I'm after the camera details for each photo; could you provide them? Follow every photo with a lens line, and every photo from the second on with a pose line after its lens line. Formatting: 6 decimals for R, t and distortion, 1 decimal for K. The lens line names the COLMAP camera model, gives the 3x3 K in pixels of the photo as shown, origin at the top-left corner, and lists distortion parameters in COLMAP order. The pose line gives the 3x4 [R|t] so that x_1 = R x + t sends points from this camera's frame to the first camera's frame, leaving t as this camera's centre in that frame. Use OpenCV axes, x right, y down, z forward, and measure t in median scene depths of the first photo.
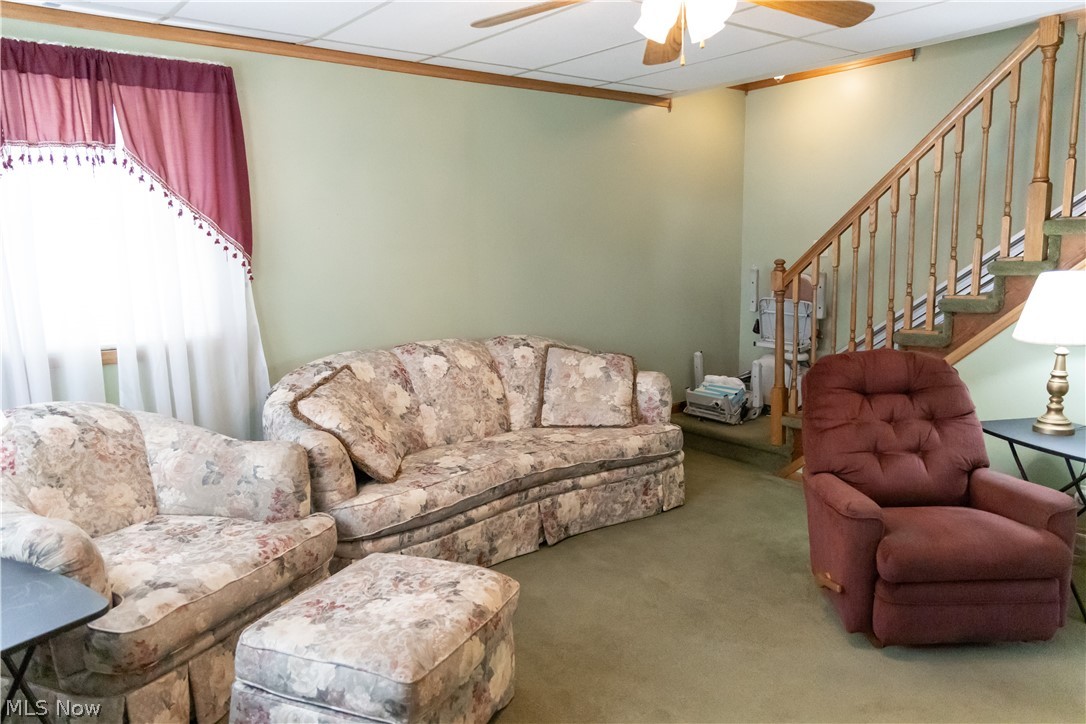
lens RADIAL K [[753.1, 0, 547.7], [0, 753.1, 365.7], [0, 0, 1]] dist [0.040783, -0.000662]
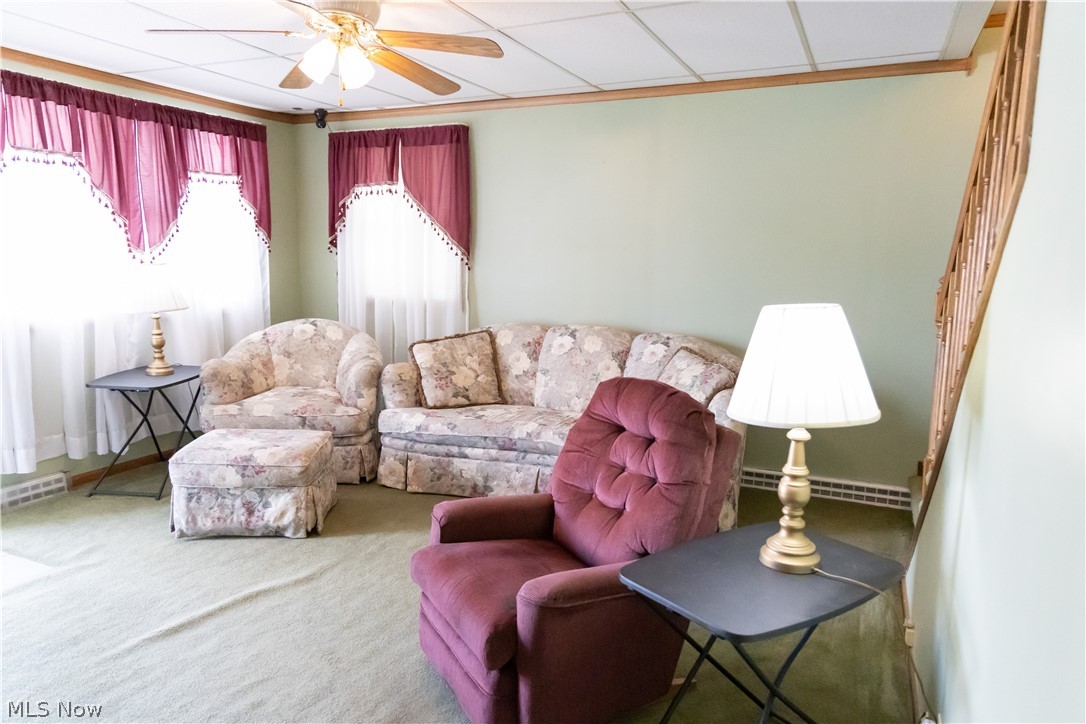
lens RADIAL K [[771.0, 0, 543.0], [0, 771.0, 362.0], [0, 0, 1]] dist [0.028971, -0.002738]
pose [[0.446914, 0.149857, -0.881936, 1.145656], [-0.166755, 0.982545, 0.082451, -0.085752], [0.878897, 0.110219, 0.464103, 0.507492]]
